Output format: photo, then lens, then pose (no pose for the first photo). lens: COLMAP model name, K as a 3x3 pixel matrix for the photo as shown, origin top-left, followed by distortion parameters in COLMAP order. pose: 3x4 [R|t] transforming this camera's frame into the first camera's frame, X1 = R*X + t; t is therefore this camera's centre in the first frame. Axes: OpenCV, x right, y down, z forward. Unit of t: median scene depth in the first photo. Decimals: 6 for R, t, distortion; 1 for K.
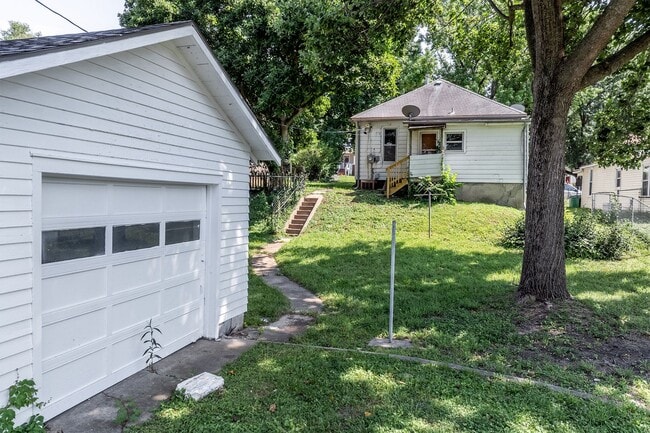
lens RADIAL K [[457.9, 0, 325.3], [0, 457.9, 184.0], [0, 0, 1]] dist [-0.027132, 0.002985]
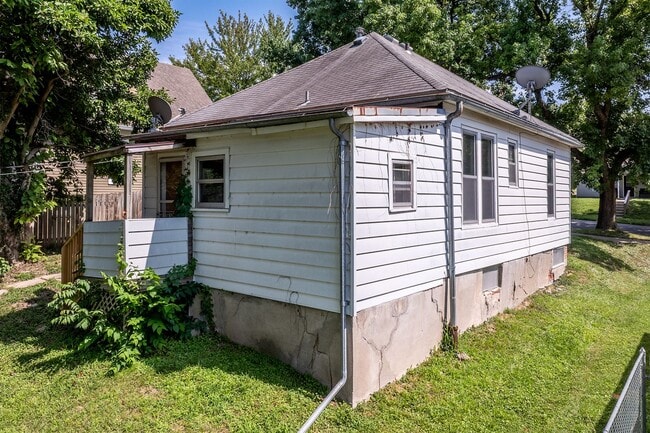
lens RADIAL K [[493.2, 0, 342.4], [0, 493.2, 165.1], [0, 0, 1]] dist [-0.022877, -0.006236]
pose [[0.928041, -0.039879, -0.370338, 0.546456], [0.023473, 0.998537, -0.048704, -0.084203], [0.371739, 0.036506, 0.927619, 0.665446]]
